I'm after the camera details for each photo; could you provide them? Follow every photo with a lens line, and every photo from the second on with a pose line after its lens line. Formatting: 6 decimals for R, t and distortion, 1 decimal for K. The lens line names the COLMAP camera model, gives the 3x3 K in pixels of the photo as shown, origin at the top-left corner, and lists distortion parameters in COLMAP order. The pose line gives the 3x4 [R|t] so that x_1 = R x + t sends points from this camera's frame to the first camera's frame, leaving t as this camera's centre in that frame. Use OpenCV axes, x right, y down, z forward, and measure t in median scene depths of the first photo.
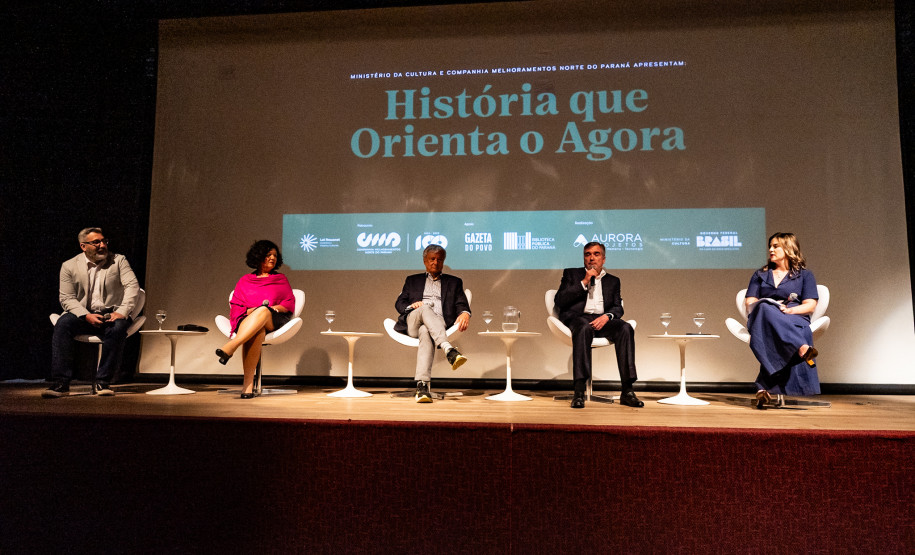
lens RADIAL K [[607.5, 0, 465.2], [0, 607.5, 283.8], [0, 0, 1]] dist [-0.005152, 0.003663]
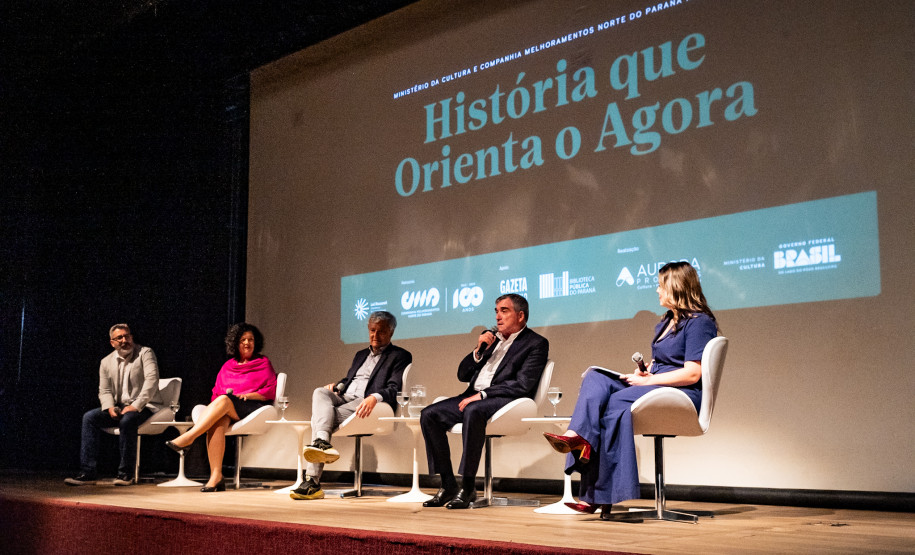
lens RADIAL K [[1128.7, 0, 453.2], [0, 1128.7, 274.9], [0, 0, 1]] dist [0.003469, 0.000000]
pose [[0.759654, -0.100362, -0.642536, 0.838190], [0.076755, 0.994951, -0.064662, -0.005827], [0.645782, -0.000197, 0.763522, -0.087040]]
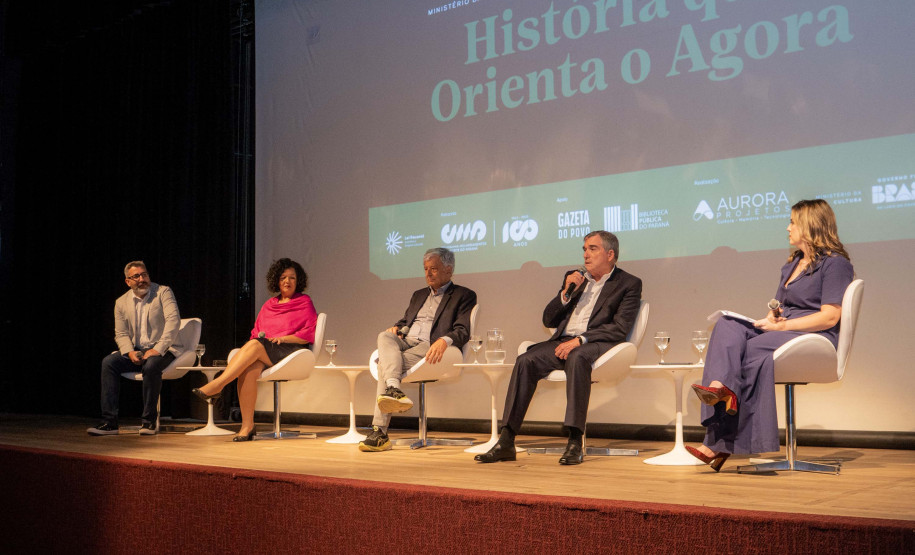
lens RADIAL K [[1181.9, 0, 463.5], [0, 1181.9, 274.4], [0, 0, 1]] dist [-0.086287, 0.000000]
pose [[0.804346, -0.062629, -0.590851, 0.702192], [0.083727, 0.996454, 0.008358, -0.034285], [0.588232, -0.056193, 0.806738, -0.152823]]
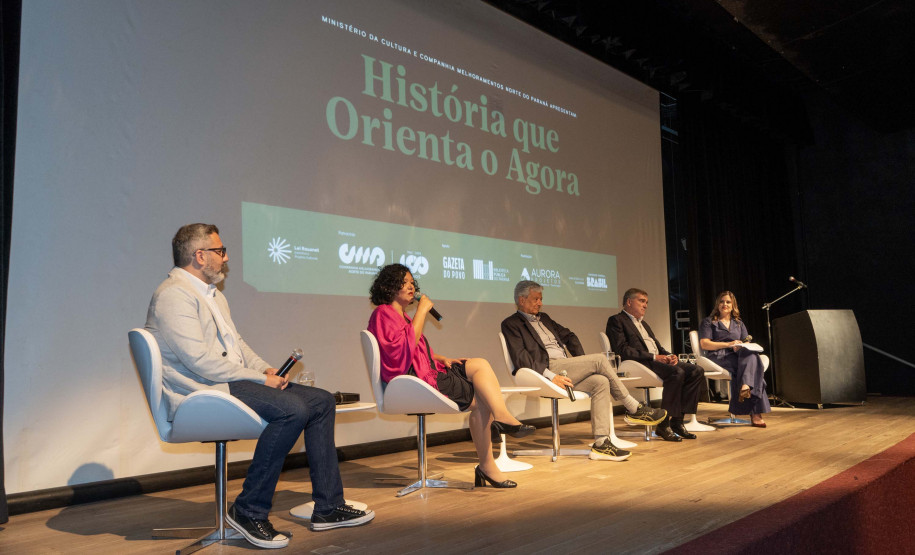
lens RADIAL K [[748.6, 0, 480.1], [0, 748.6, 273.7], [0, 0, 1]] dist [-0.005944, 0.023232]
pose [[0.575102, 0.058050, 0.816020, -0.809829], [-0.052065, 0.998054, -0.034306, -0.026569], [-0.816423, -0.022757, 0.577005, 0.360208]]
